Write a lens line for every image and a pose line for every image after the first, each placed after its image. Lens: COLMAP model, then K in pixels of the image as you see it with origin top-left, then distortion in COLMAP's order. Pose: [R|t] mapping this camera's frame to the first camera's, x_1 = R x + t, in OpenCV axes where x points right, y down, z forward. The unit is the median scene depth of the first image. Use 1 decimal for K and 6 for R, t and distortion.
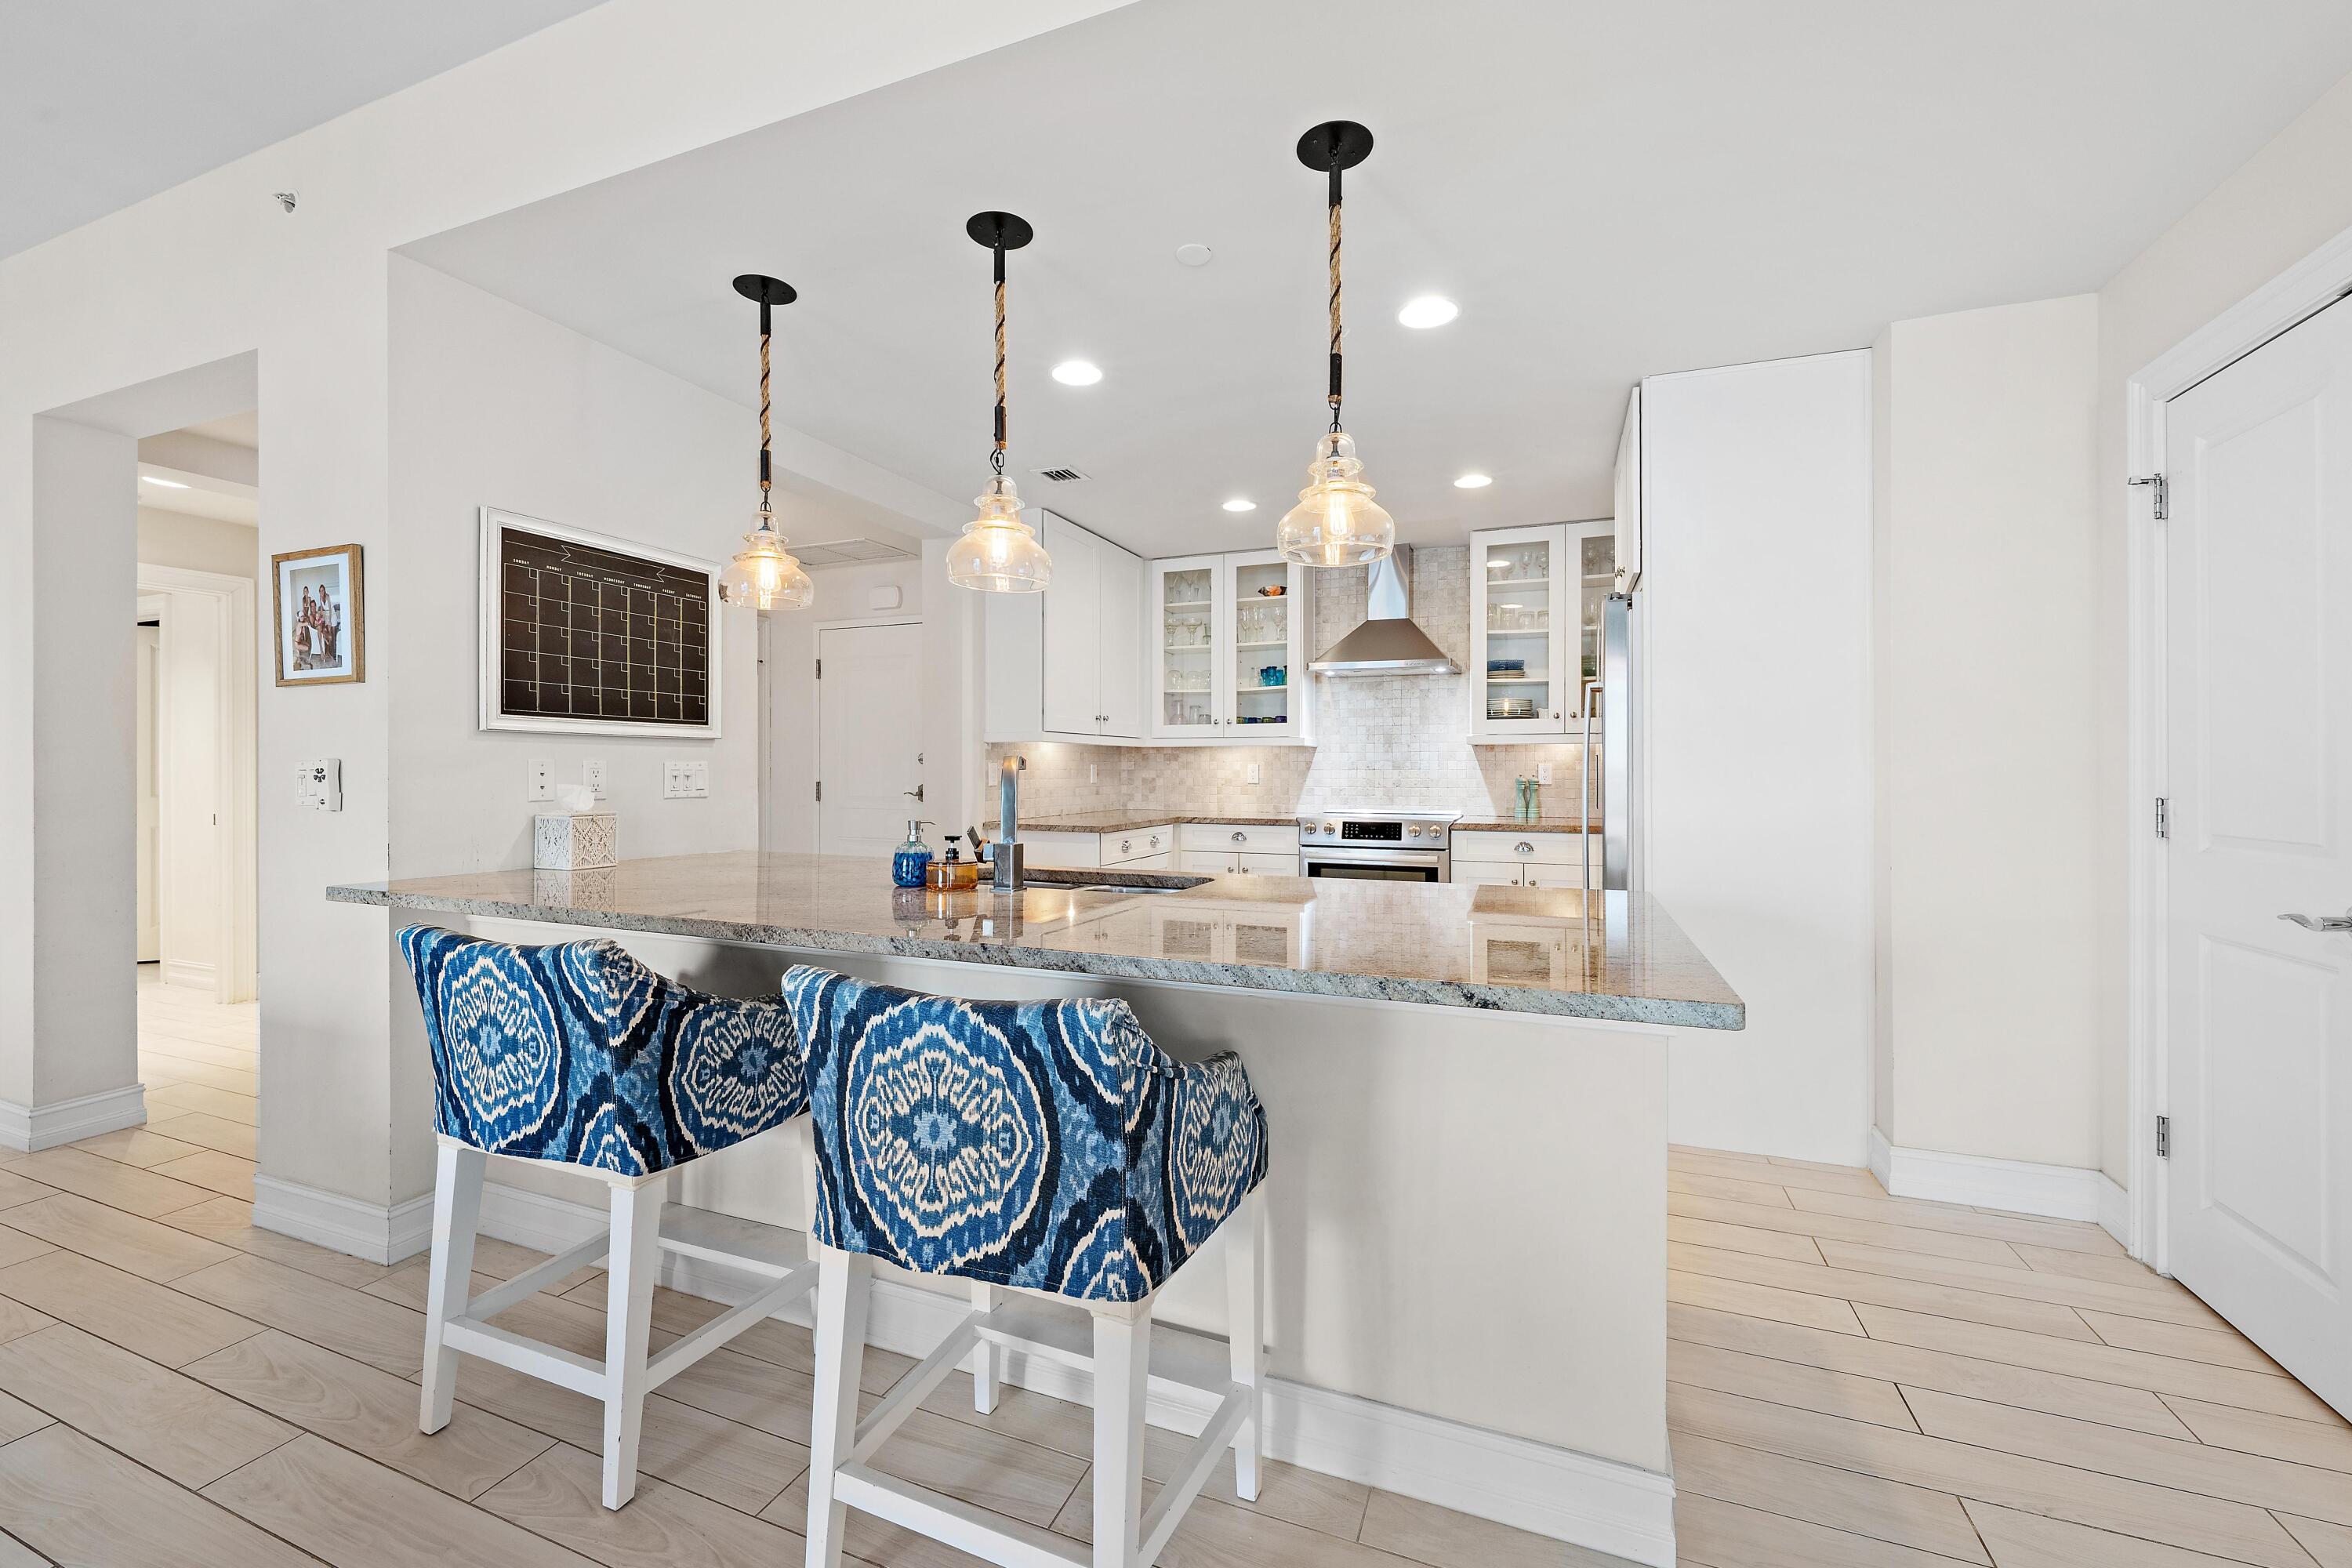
lens RADIAL K [[922.6, 0, 1186.9], [0, 922.6, 772.7], [0, 0, 1]] dist [-0.001857, 0.000225]
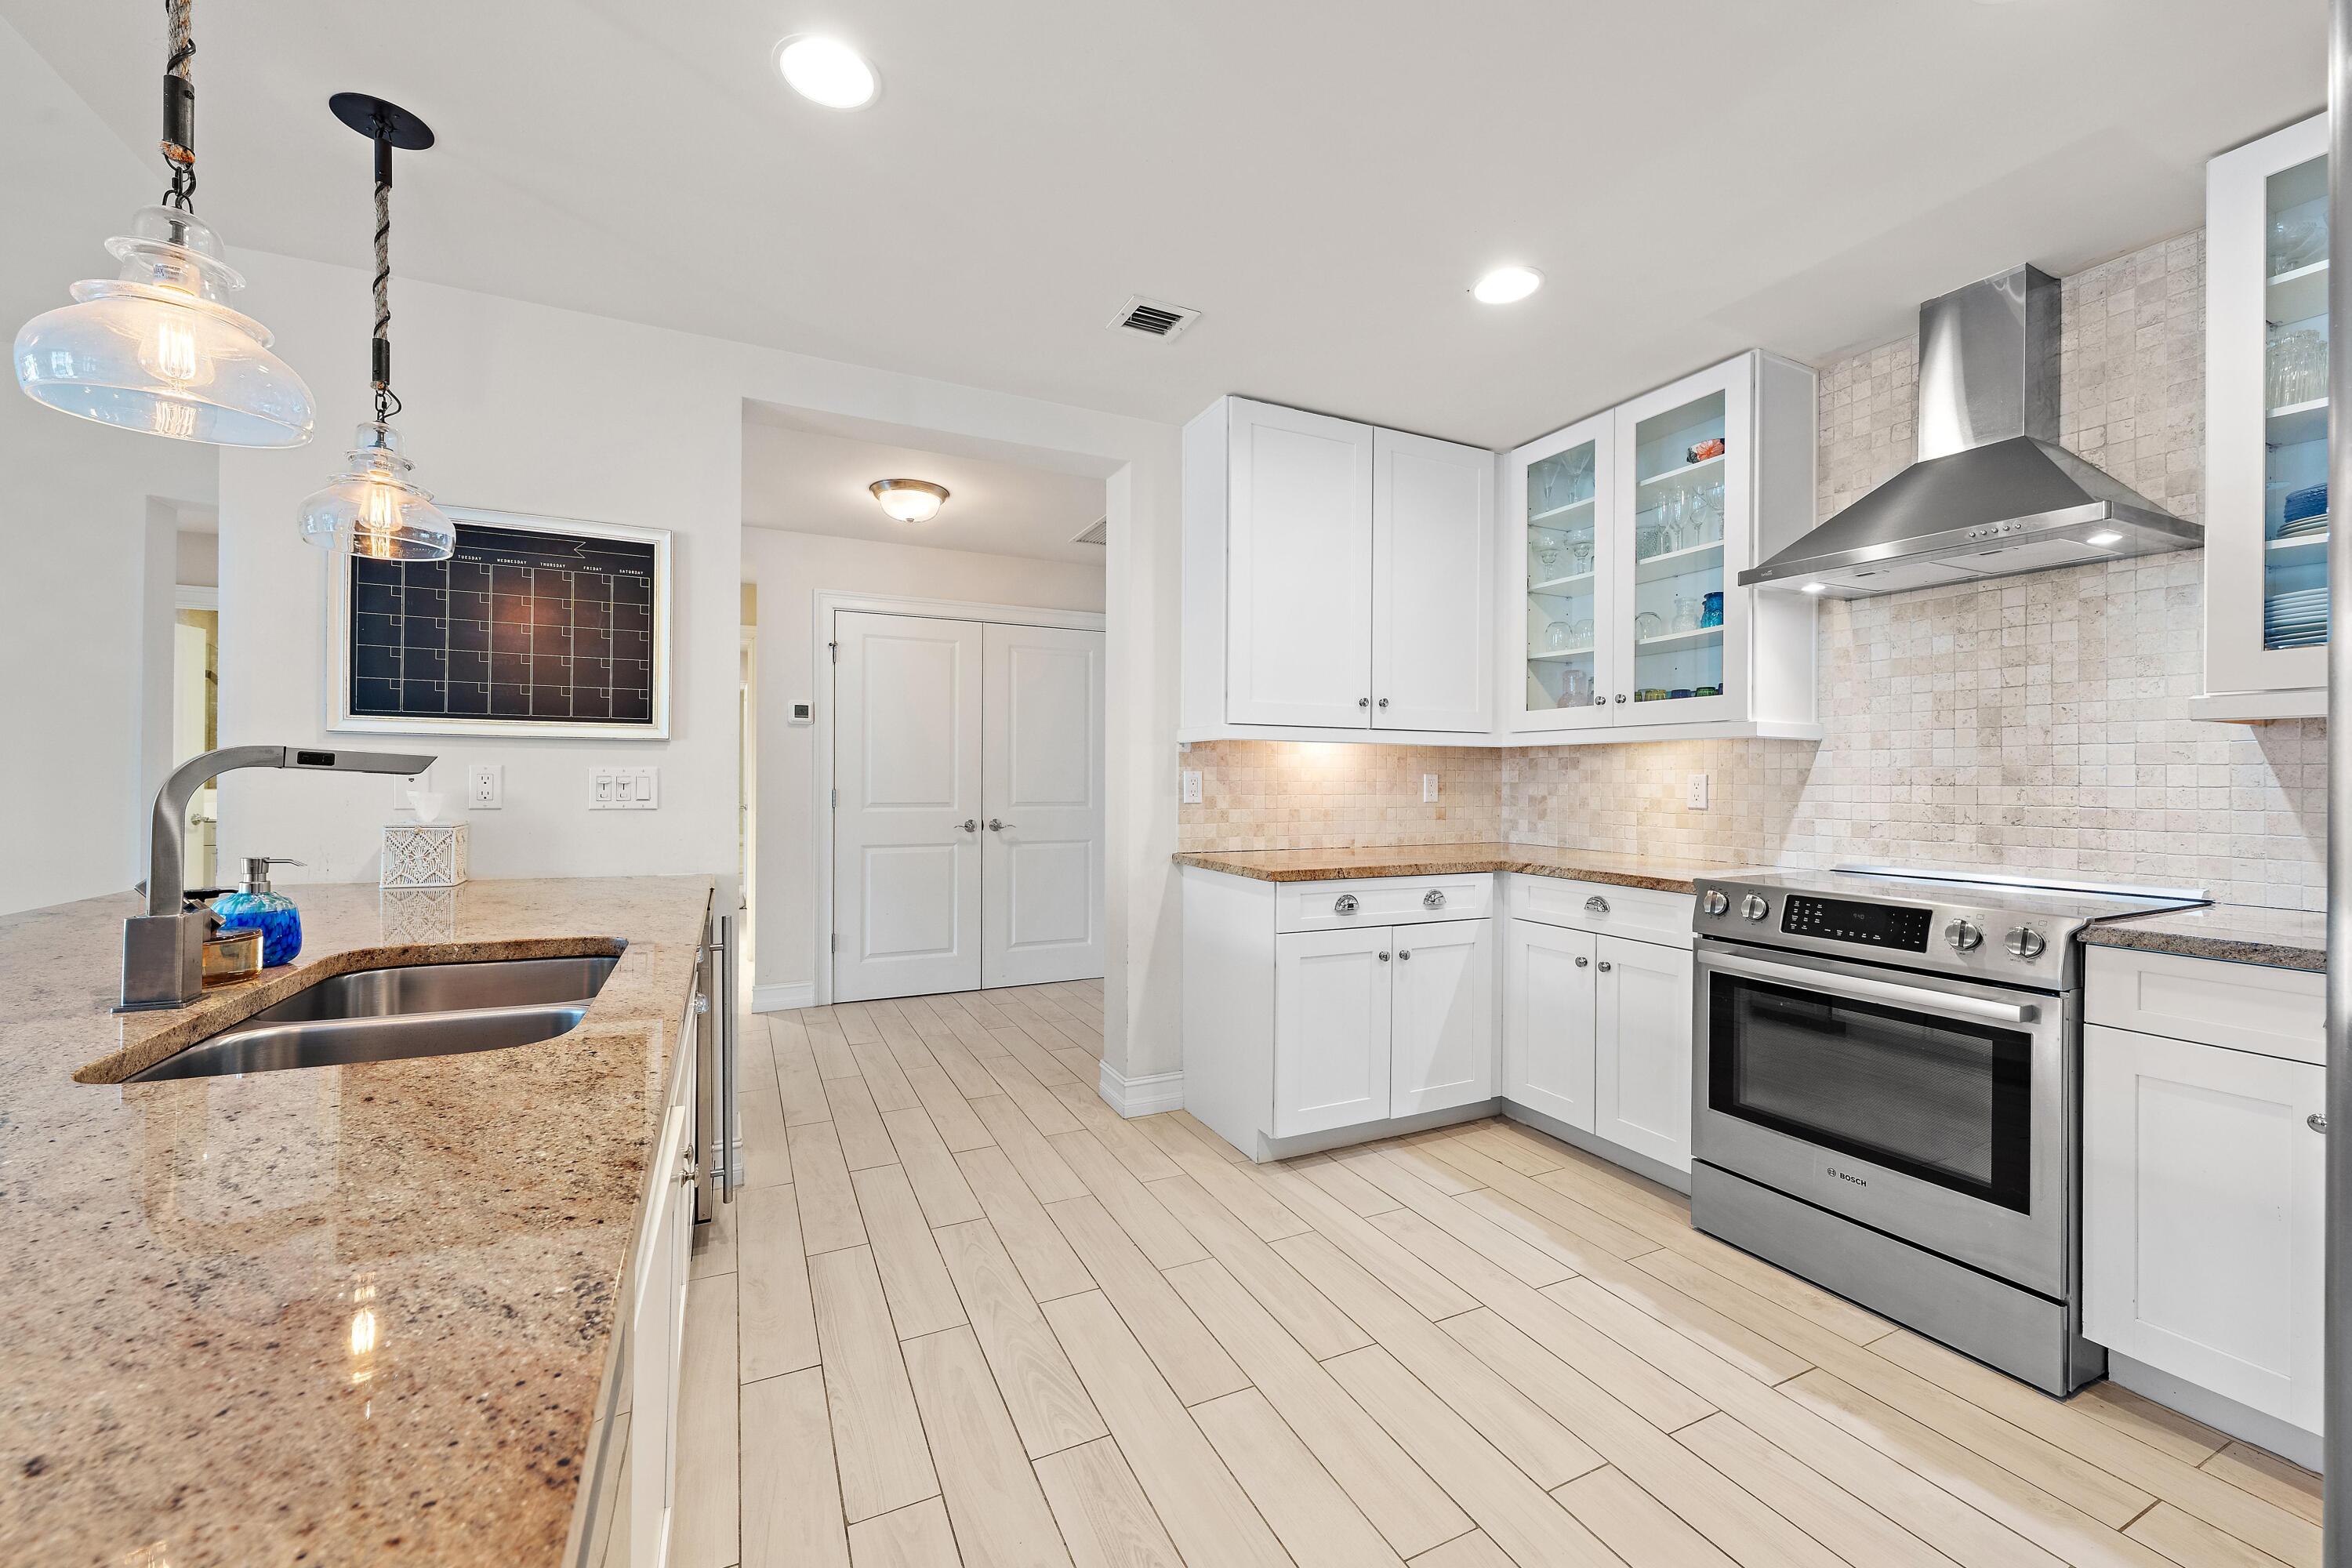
lens RADIAL K [[922.6, 0, 1186.6], [0, 922.6, 780.4], [0, 0, 1]] dist [-0.001857, 0.000225]
pose [[0.741220, 0.004703, -0.671246, 0.231895], [-0.008867, 0.999957, -0.002785, -0.001135], [0.671203, 0.008016, 0.741230, 0.402838]]
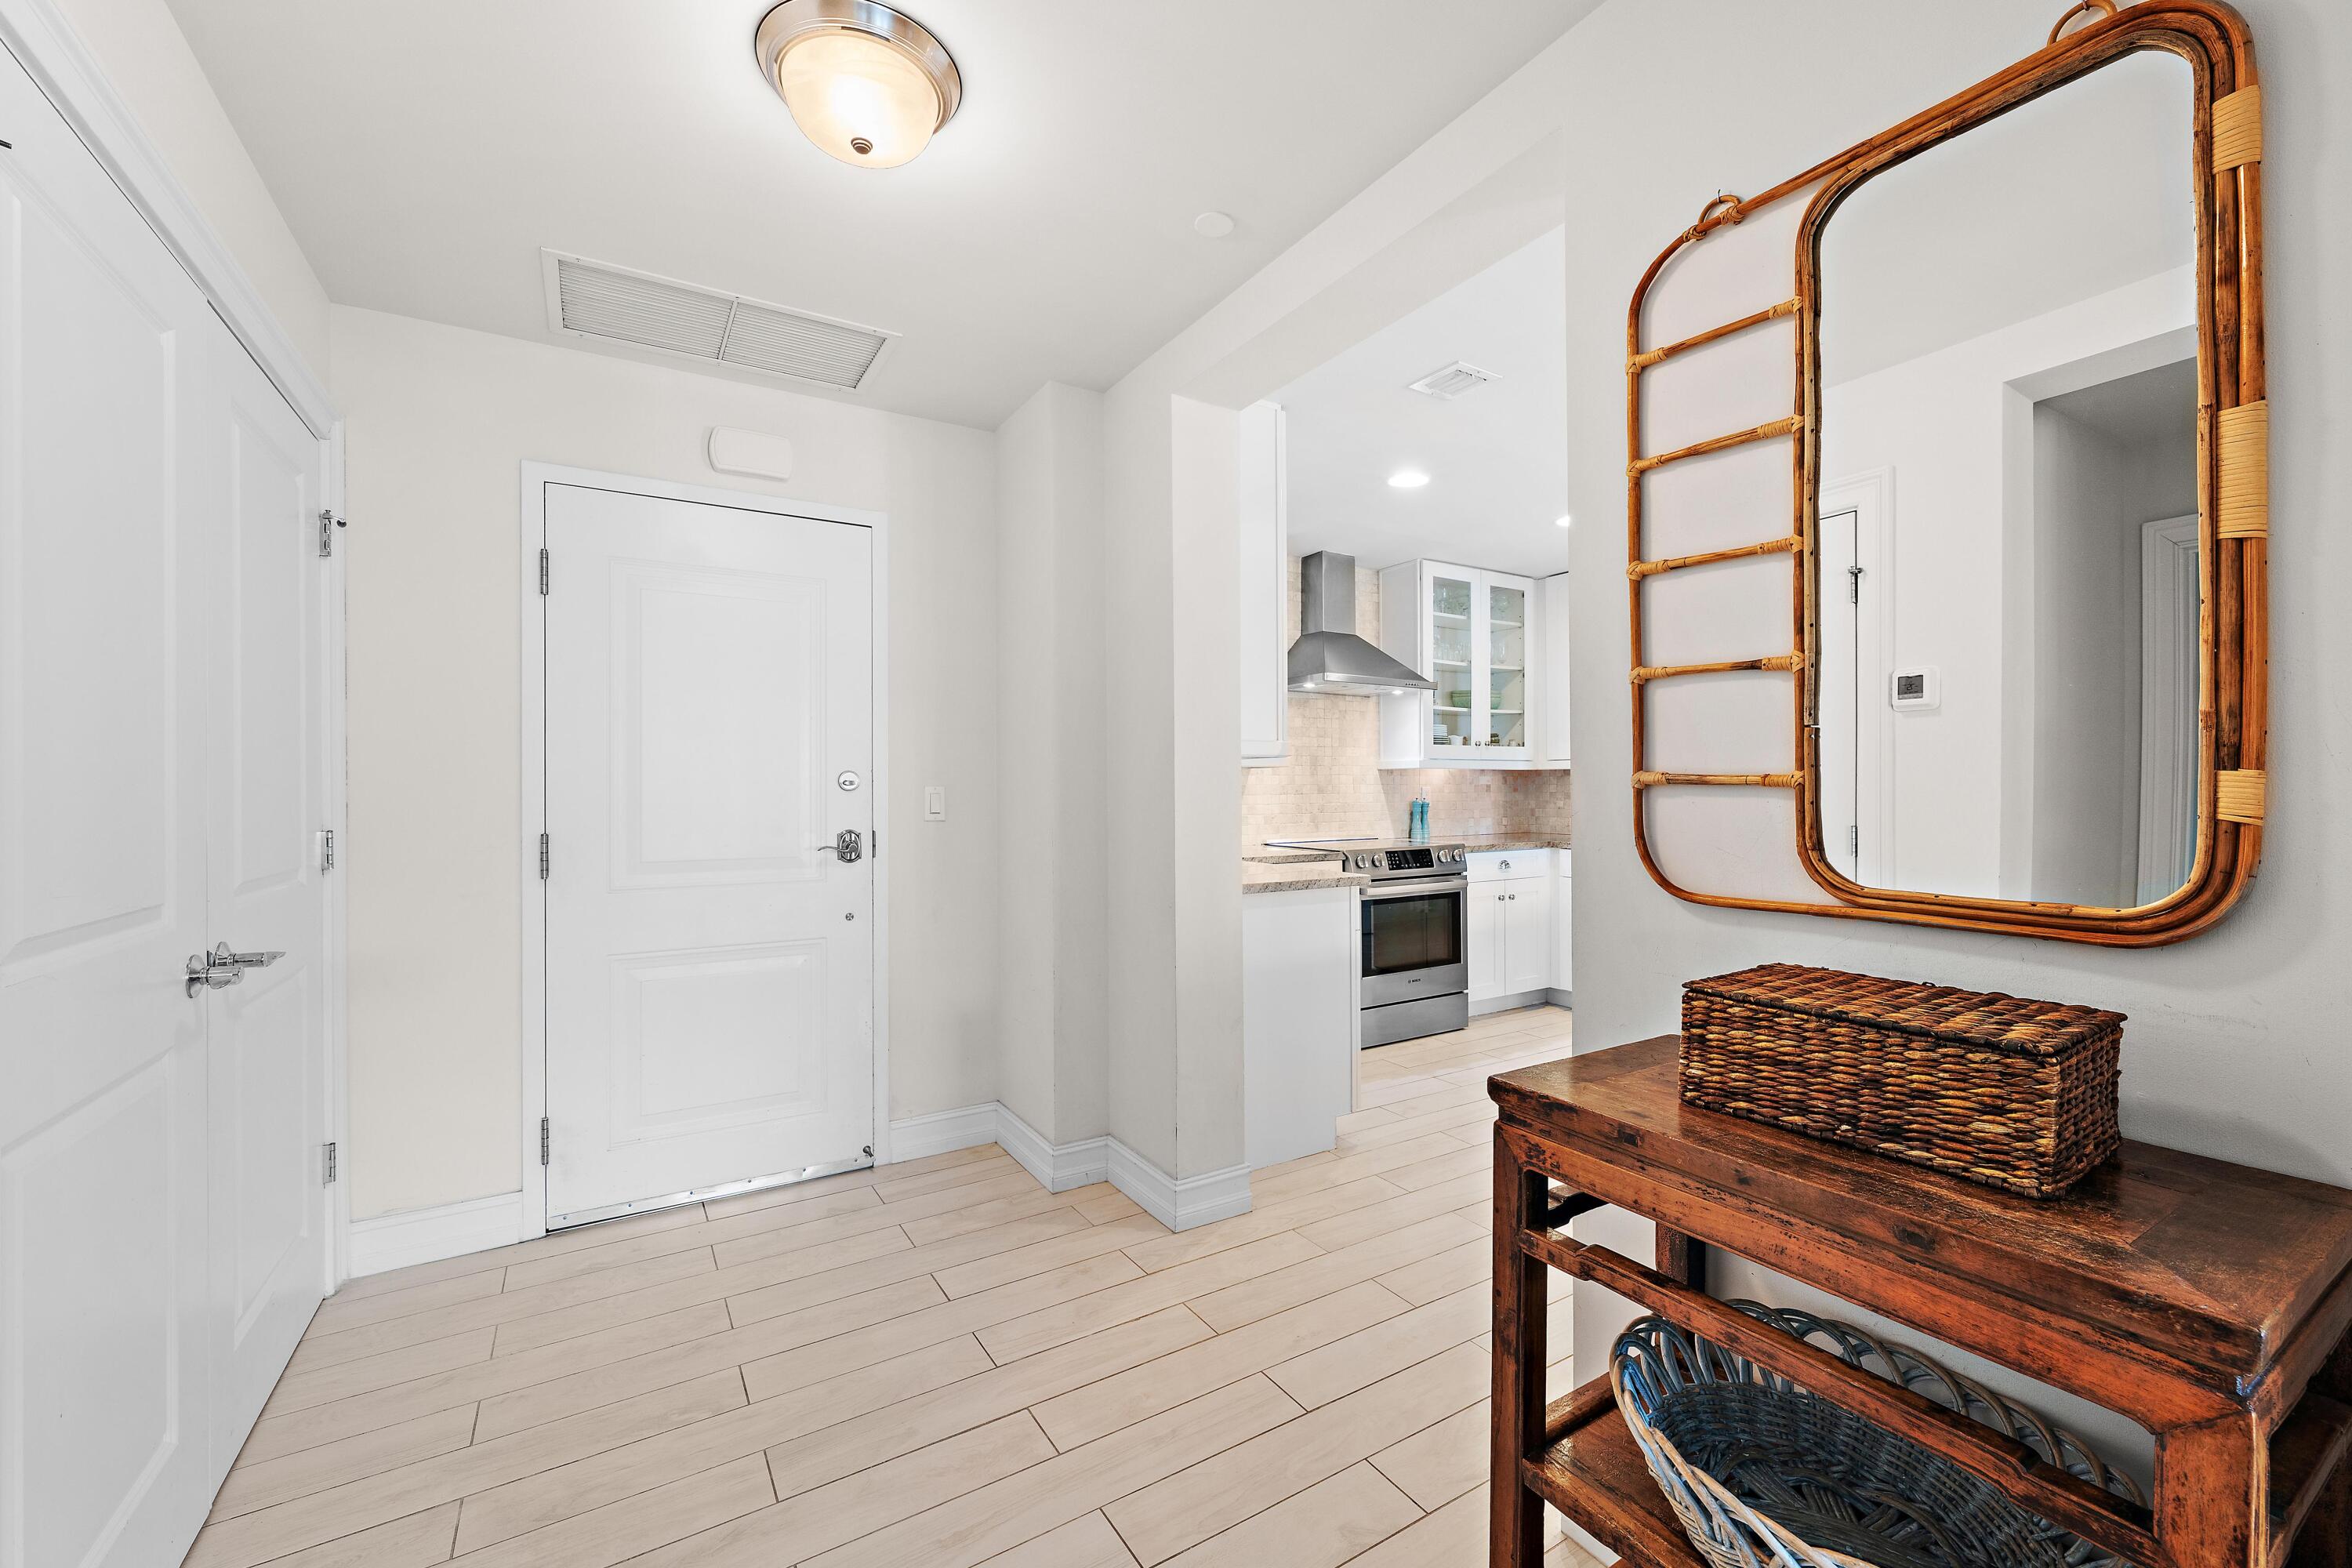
lens RADIAL K [[922.6, 0, 1169.7], [0, 922.6, 794.7], [0, 0, 1]] dist [-0.001857, 0.000225]
pose [[0.607795, -0.009966, 0.794031, -0.616006], [0.008629, 0.999945, 0.005945, -0.009427], [-0.794047, 0.003238, 0.607848, 0.554617]]
